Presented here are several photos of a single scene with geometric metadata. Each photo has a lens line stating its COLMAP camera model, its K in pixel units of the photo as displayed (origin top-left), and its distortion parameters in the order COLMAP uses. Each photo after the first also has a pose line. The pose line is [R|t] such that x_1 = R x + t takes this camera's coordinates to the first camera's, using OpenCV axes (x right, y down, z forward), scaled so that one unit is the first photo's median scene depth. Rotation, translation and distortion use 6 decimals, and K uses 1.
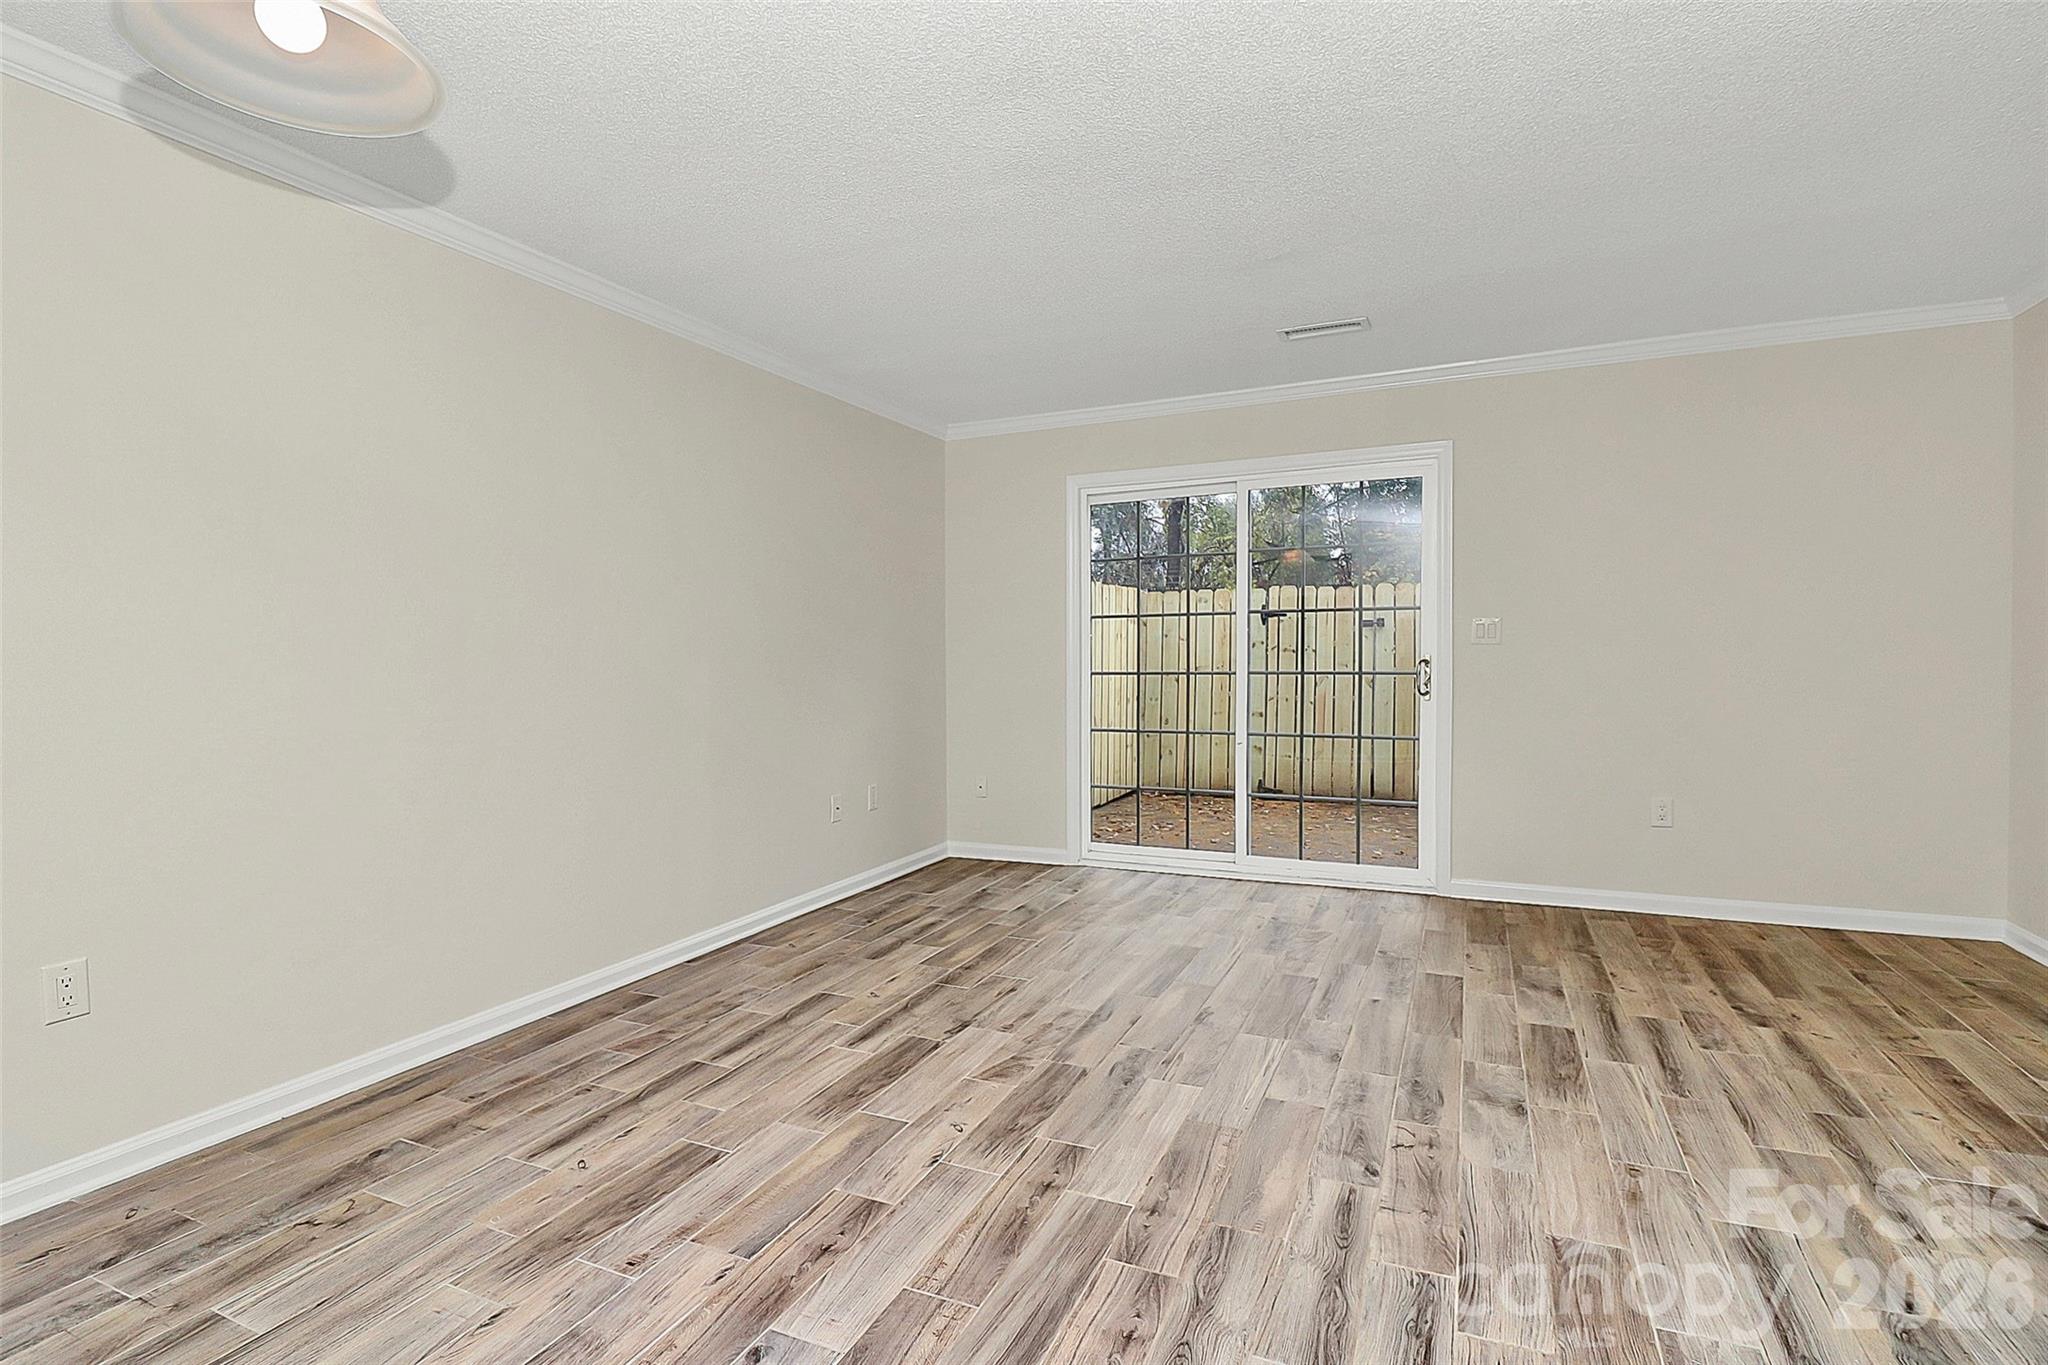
lens RADIAL K [[1038.6, 0, 952.4], [0, 1038.6, 693.3], [0, 0, 1]] dist [0.026763, -0.023509]
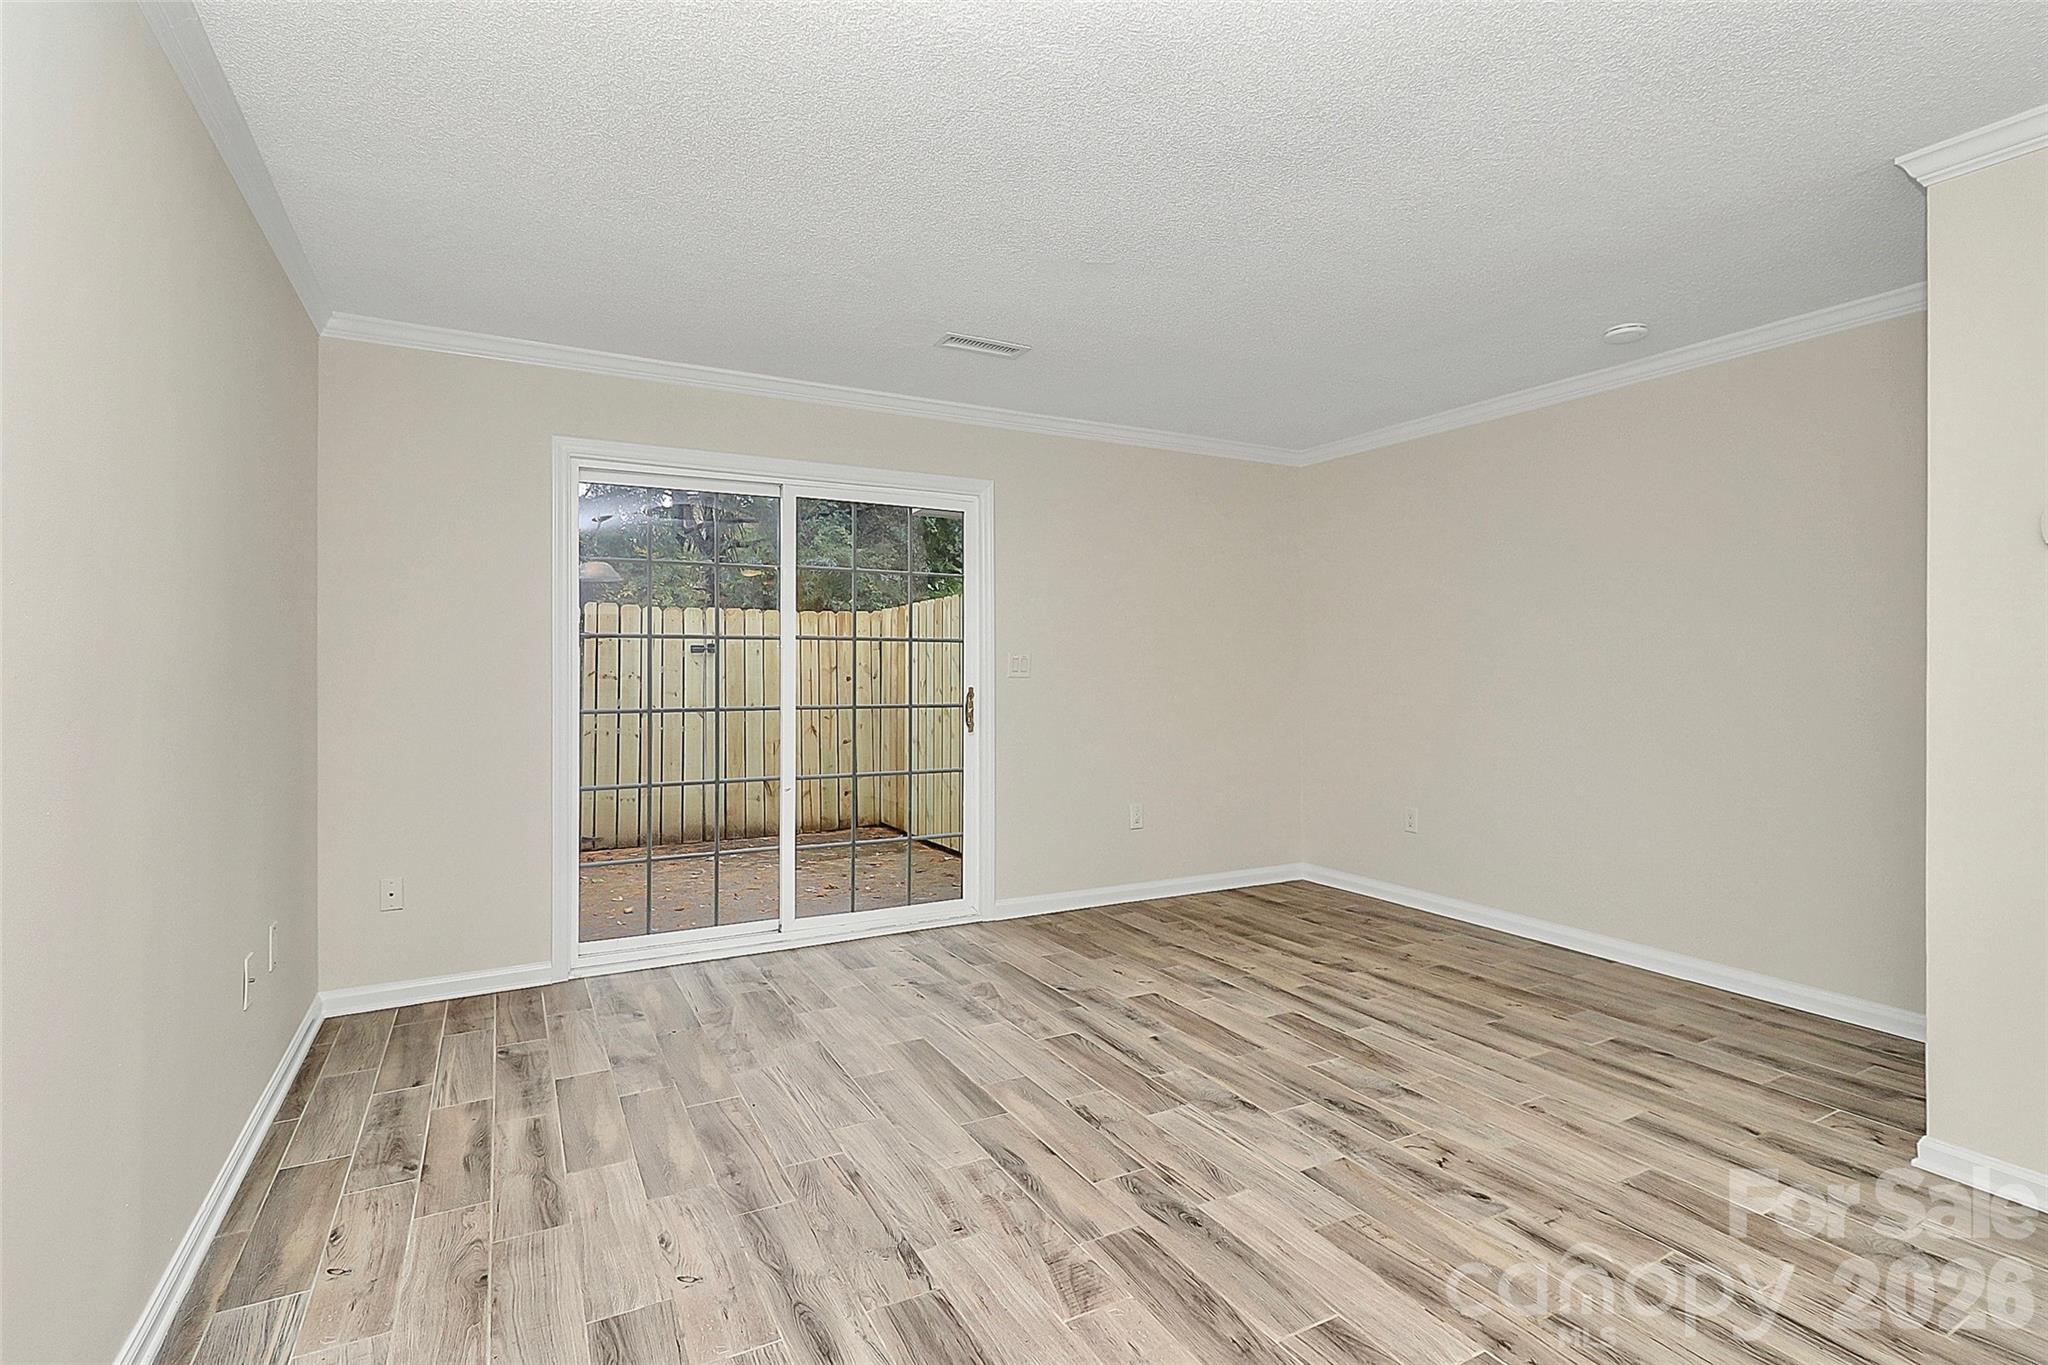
lens RADIAL K [[1038.6, 0, 952.4], [0, 1038.6, 693.3], [0, 0, 1]] dist [0.026763, -0.023509]
pose [[0.550248, -0.010291, 0.834938, -0.486112], [0.025101, 0.999676, -0.004220, -0.032918], [-0.834624, 0.023280, 0.550328, 0.553489]]
